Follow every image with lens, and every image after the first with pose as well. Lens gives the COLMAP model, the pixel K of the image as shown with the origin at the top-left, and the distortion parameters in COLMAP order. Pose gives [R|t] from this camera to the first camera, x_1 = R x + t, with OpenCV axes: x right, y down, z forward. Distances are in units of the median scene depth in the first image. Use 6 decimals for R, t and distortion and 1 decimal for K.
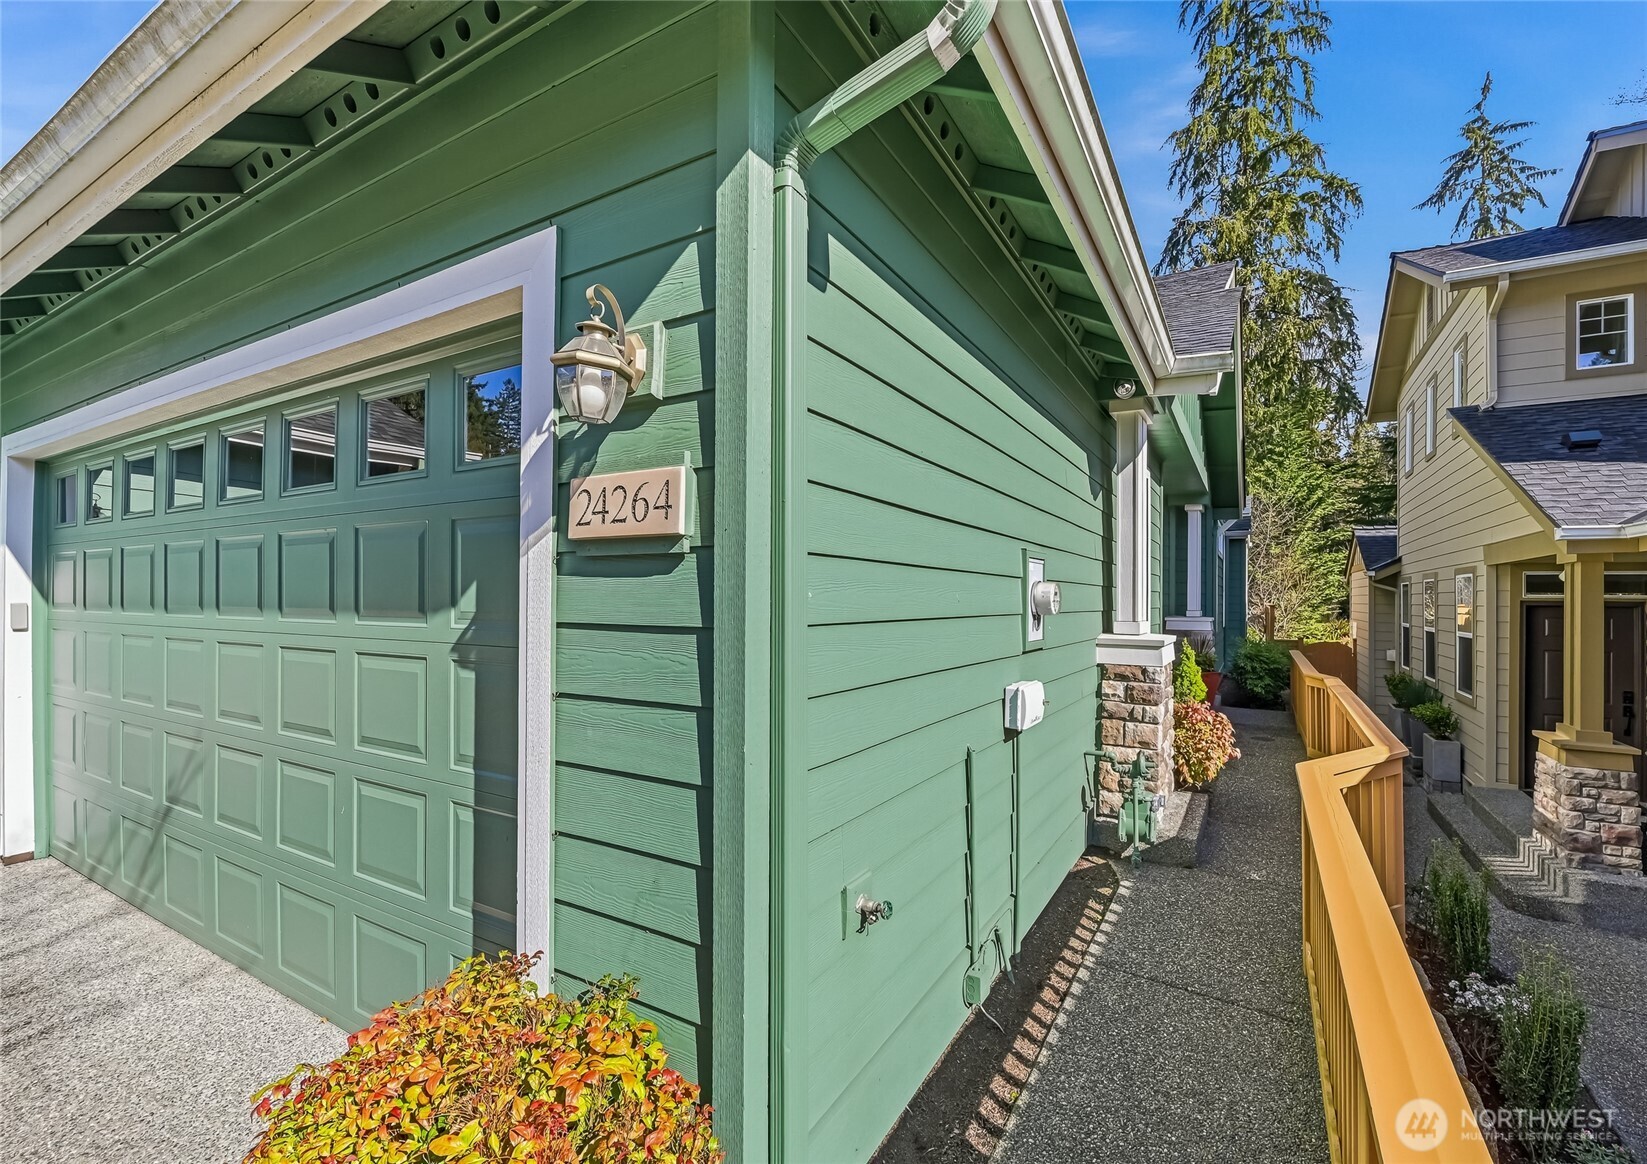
lens RADIAL K [[725.8, 0, 860.2], [0, 725.8, 586.0], [0, 0, 1]] dist [-0.002417, -0.000236]
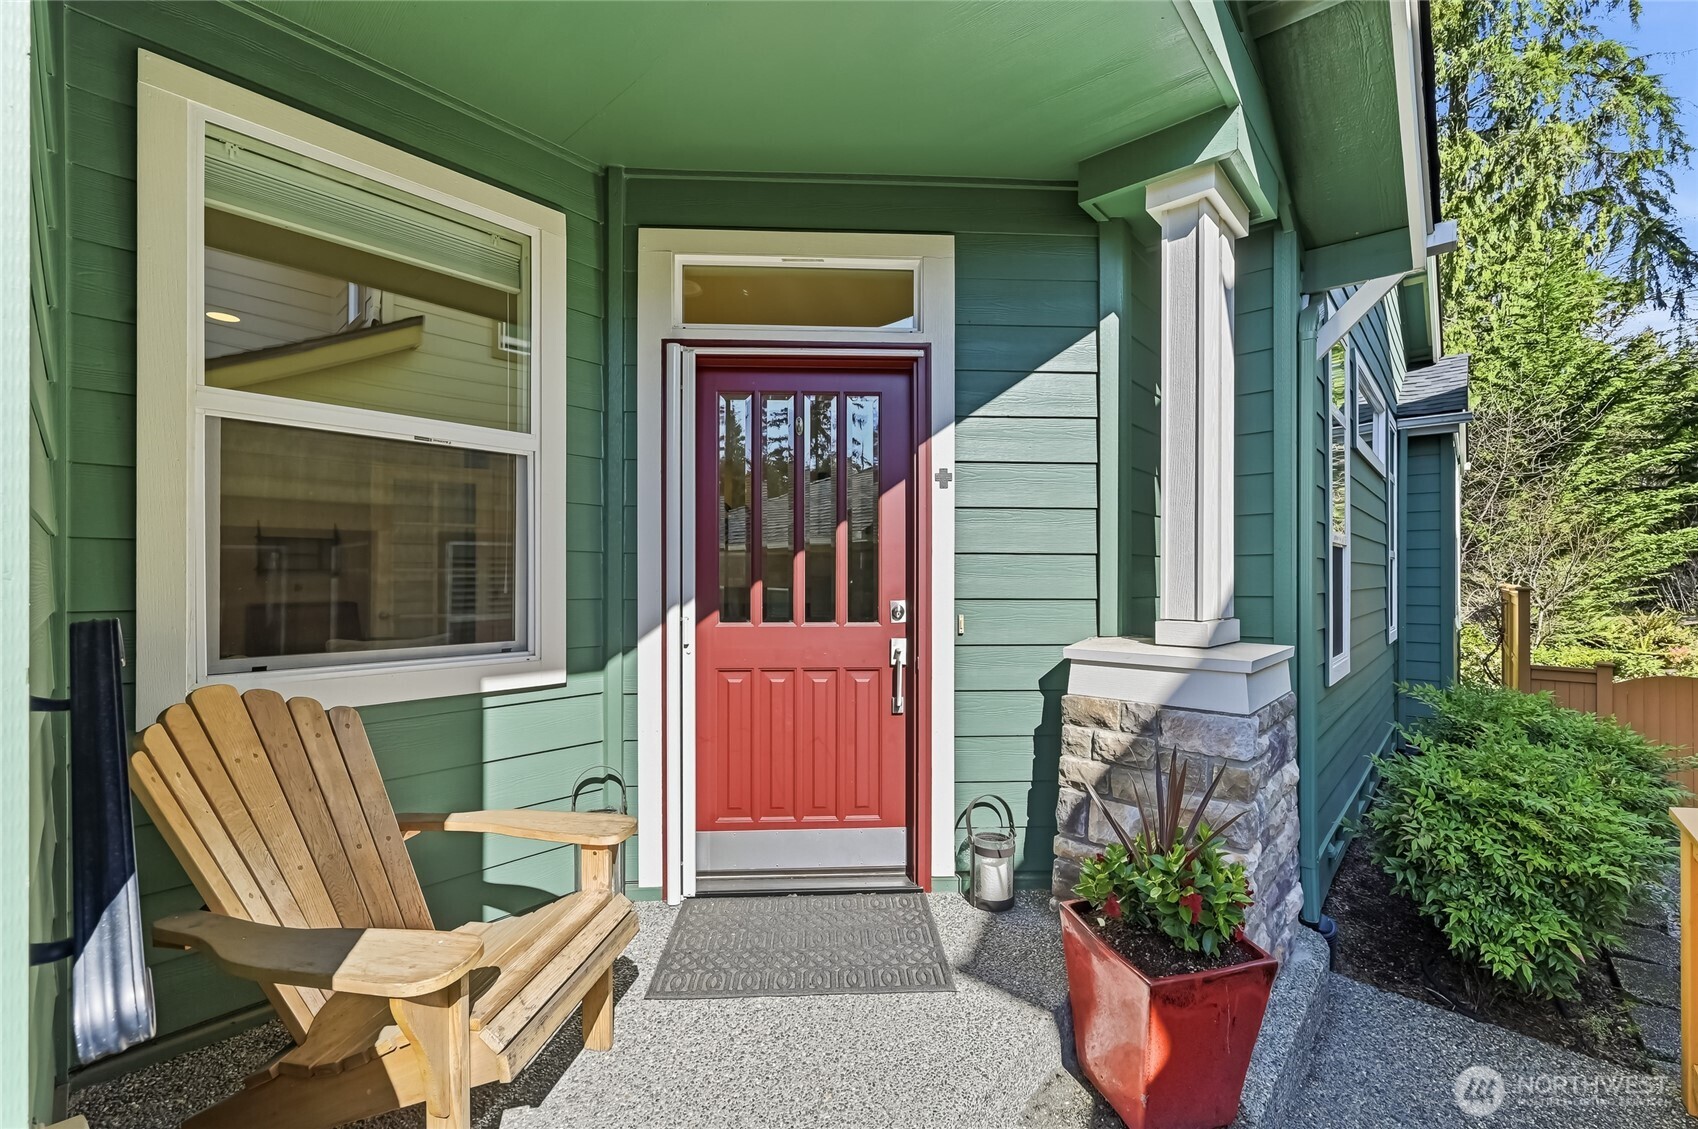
lens RADIAL K [[692.5, 0, 849.0], [0, 692.5, 564.5], [0, 0, 1]] dist [0.000520, -0.000026]
pose [[0.972062, -0.000312, -0.234725, 0.254086], [0.001521, 0.999986, 0.004970, 0.008093], [0.234720, -0.005188, 0.972049, 0.470081]]
